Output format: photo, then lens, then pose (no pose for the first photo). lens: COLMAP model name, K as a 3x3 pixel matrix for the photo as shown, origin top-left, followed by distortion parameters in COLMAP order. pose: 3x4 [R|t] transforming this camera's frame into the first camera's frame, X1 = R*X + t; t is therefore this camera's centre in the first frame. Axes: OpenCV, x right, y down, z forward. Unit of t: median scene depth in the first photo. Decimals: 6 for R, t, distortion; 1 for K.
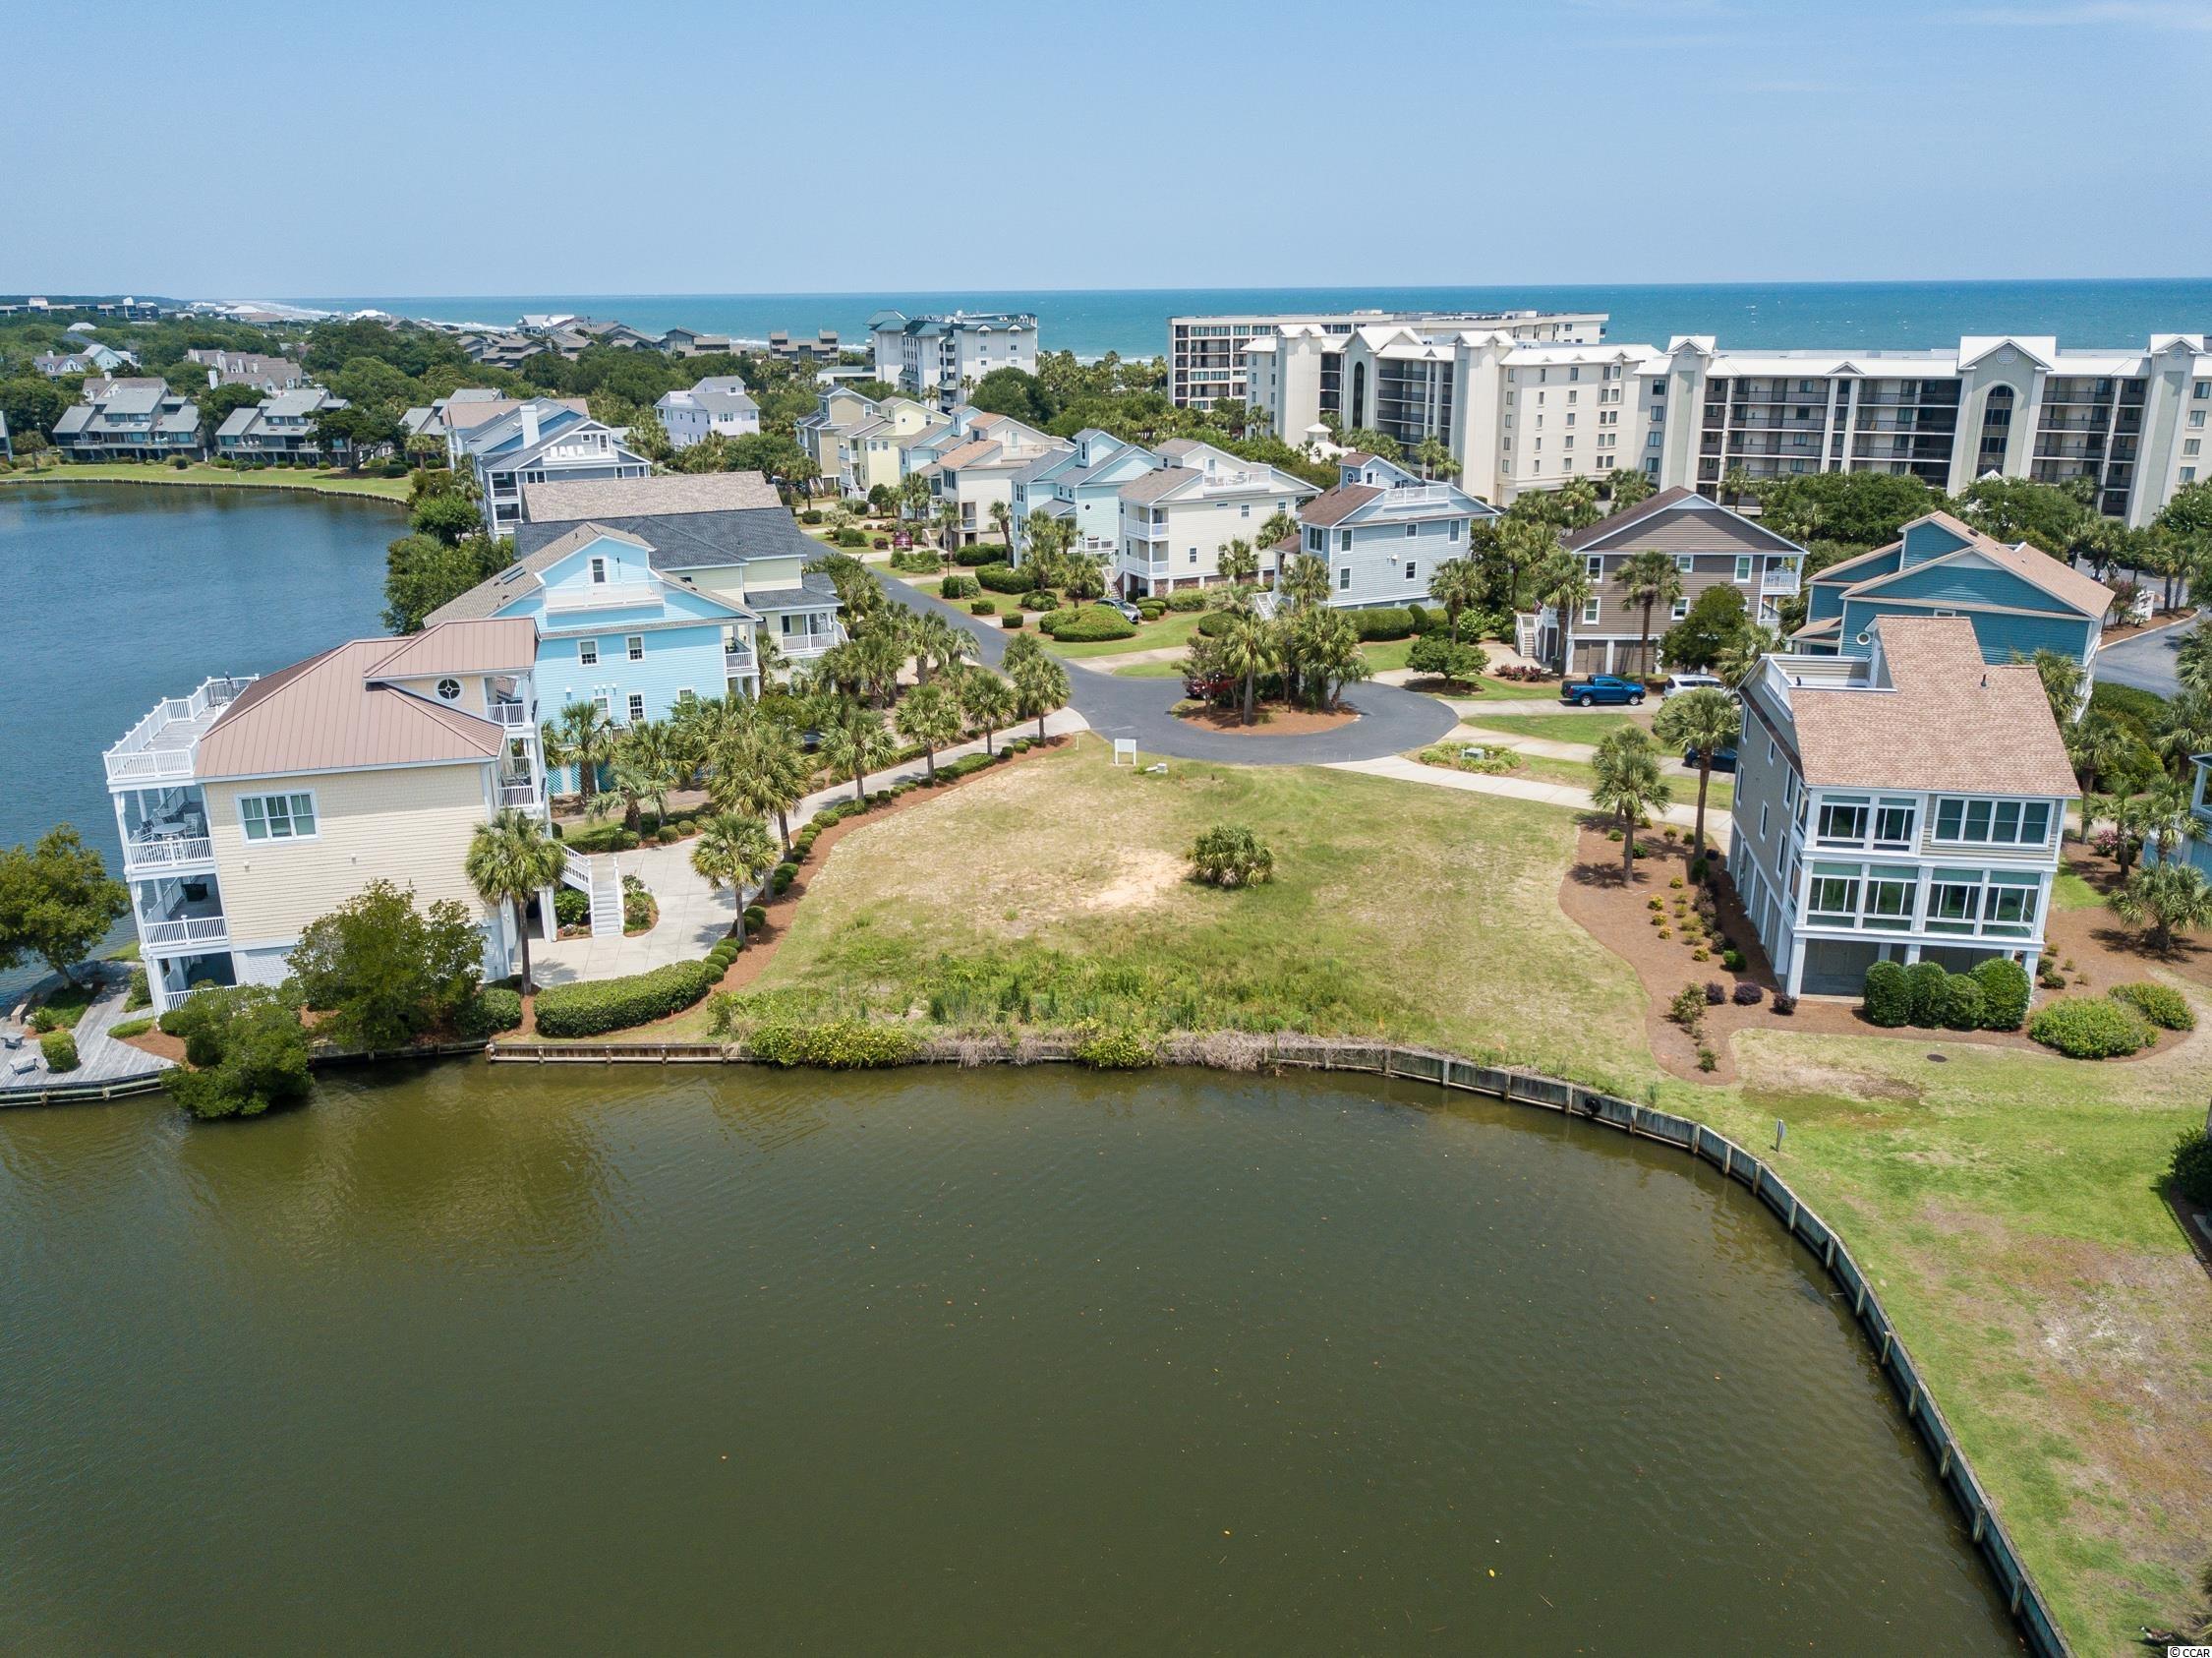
lens RADIAL K [[1645.8, 0, 1106.0], [0, 1645.8, 829.0], [0, 0, 1]] dist [0.008122, -0.001136]
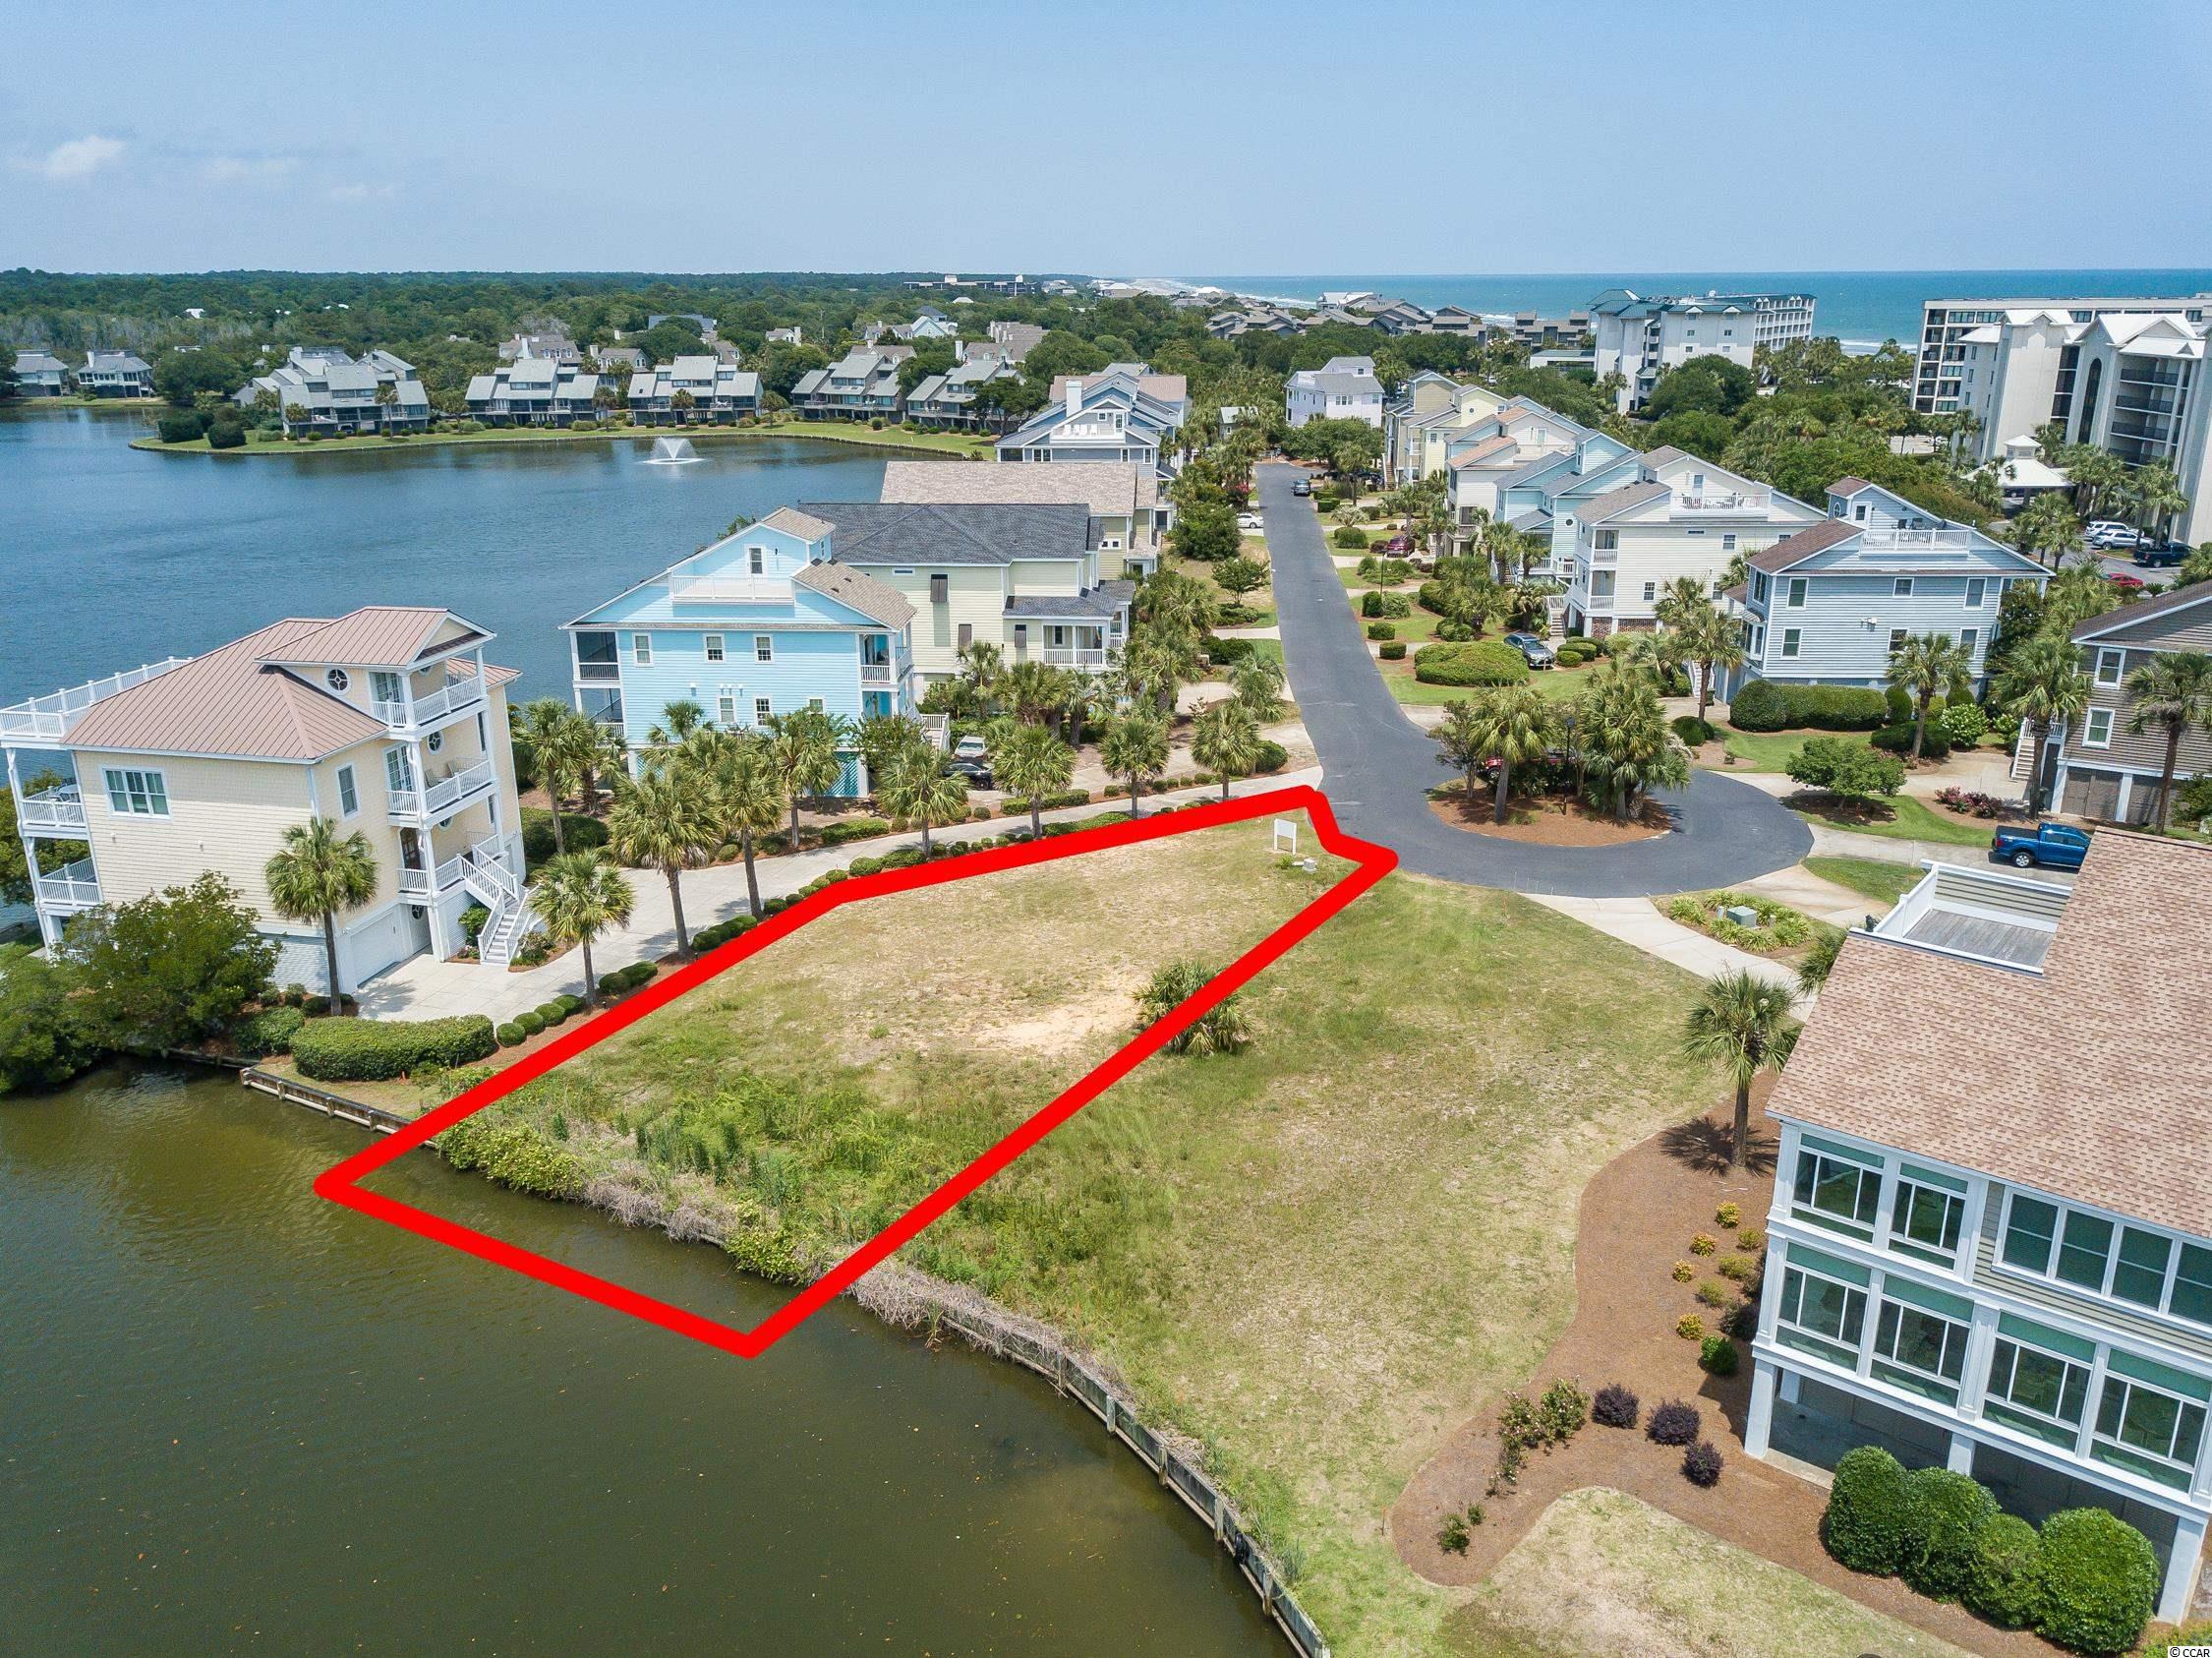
lens RADIAL K [[1674.1, 0, 1106.0], [0, 1674.1, 829.0], [0, 0, 1]] dist [0.003403, -0.002923]
pose [[0.887774, 0.148077, -0.435810, 0.246248], [-0.145263, 0.988585, 0.039986, -0.060685], [0.436757, 0.027808, 0.899150, 0.199589]]
